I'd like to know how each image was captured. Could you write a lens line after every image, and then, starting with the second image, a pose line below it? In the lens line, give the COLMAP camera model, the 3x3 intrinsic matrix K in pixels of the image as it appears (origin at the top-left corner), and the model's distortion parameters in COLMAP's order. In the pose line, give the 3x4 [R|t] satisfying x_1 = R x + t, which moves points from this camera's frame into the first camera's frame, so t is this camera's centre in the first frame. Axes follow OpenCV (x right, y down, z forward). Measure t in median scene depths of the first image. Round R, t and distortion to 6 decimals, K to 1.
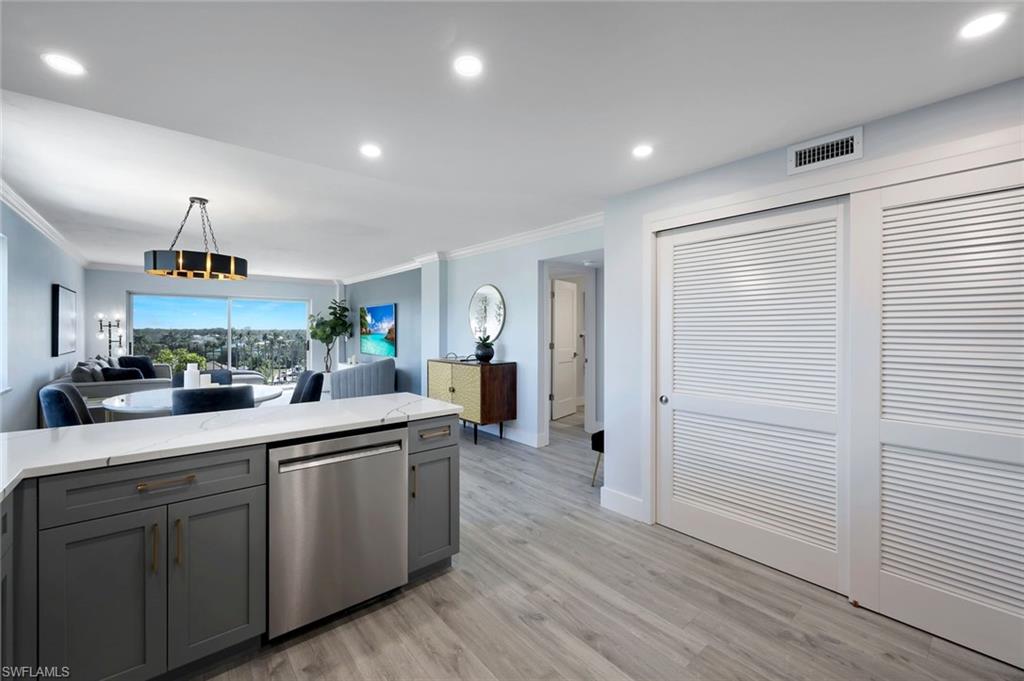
lens RADIAL K [[413.3, 0, 509.6], [0, 413.3, 336.0], [0, 0, 1]] dist [-0.000861, -0.000176]
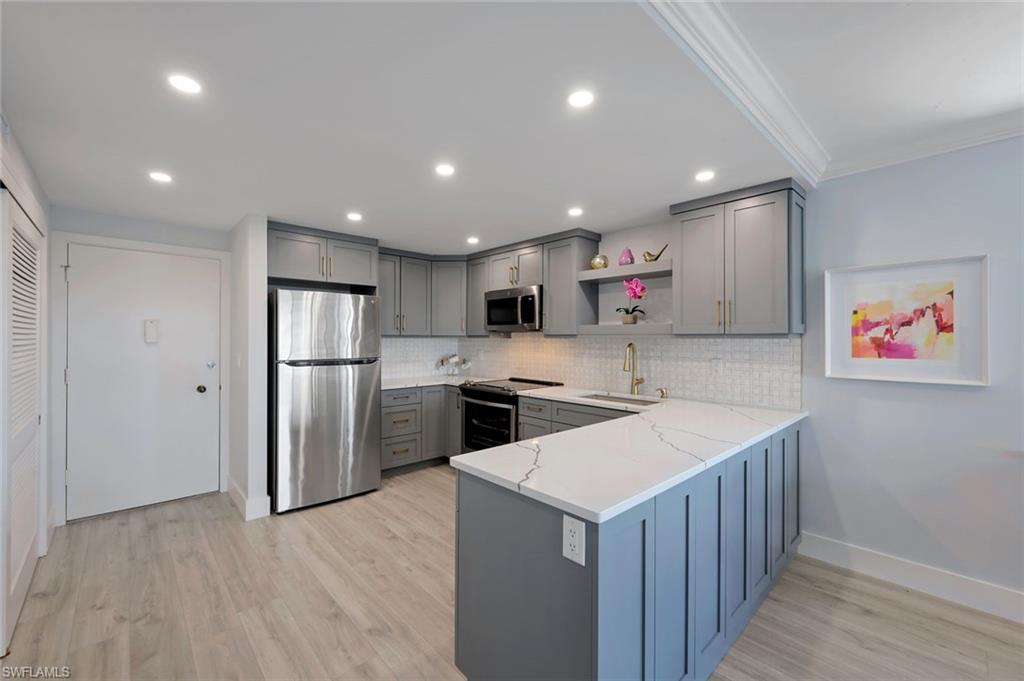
lens RADIAL K [[418.0, 0, 511.2], [0, 418.0, 337.5], [0, 0, 1]] dist [0.005581, -0.000157]
pose [[-0.998817, -0.004672, -0.048412, -0.106063], [-0.005089, 0.999951, 0.008496, -0.022993], [0.048370, 0.008733, -0.998791, 1.006041]]
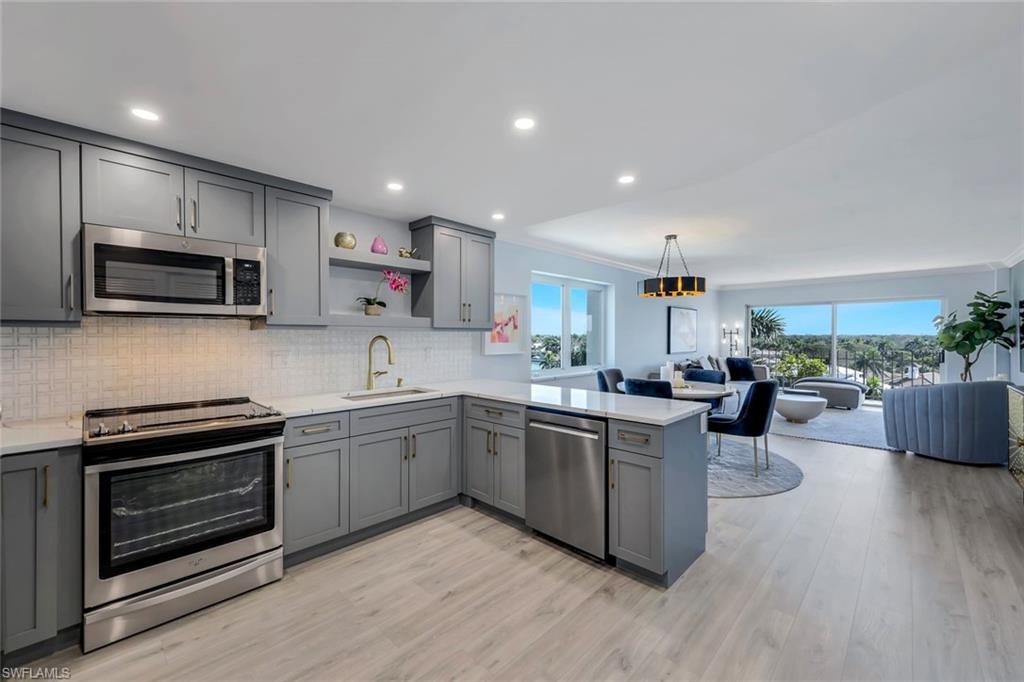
lens RADIAL K [[414.0, 0, 507.6], [0, 414.0, 337.9], [0, 0, 1]] dist [-0.001198, -0.000300]
pose [[0.096579, 0.001162, -0.995325, 0.453751], [-0.011653, 0.999932, 0.000036, -0.003693], [0.995257, 0.011595, 0.096586, 0.327626]]
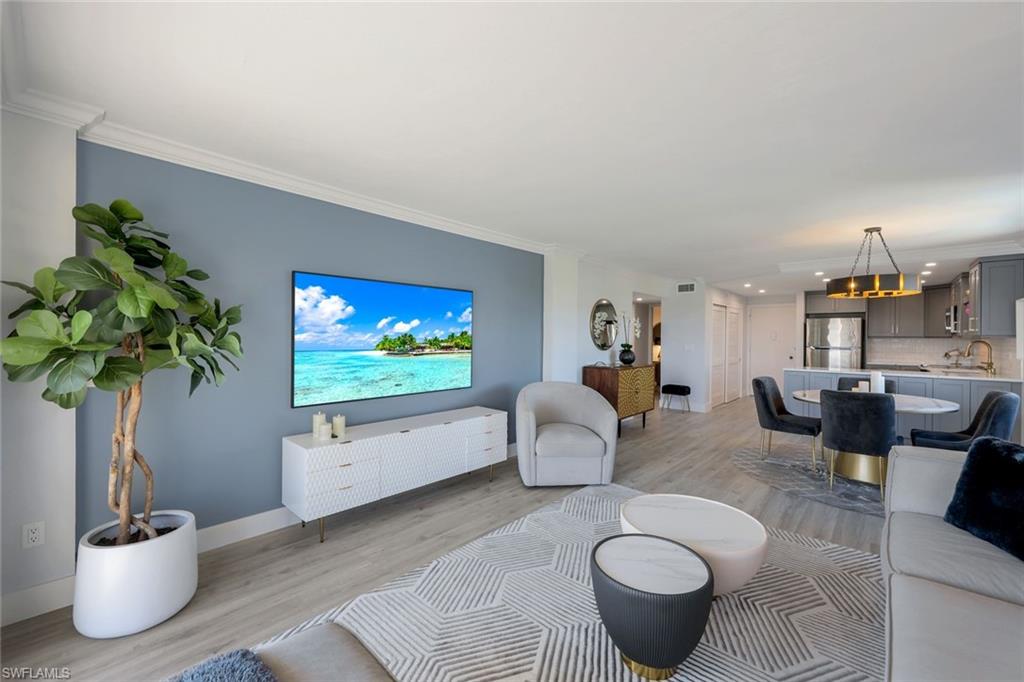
lens RADIAL K [[418.0, 0, 511.2], [0, 418.0, 338.0], [0, 0, 1]] dist [0.005581, -0.000157]
pose [[-0.140727, -0.007661, 0.990019, -1.610104], [0.005448, 0.999949, 0.008512, -0.037993], [-0.990033, 0.006591, -0.140679, 1.962044]]
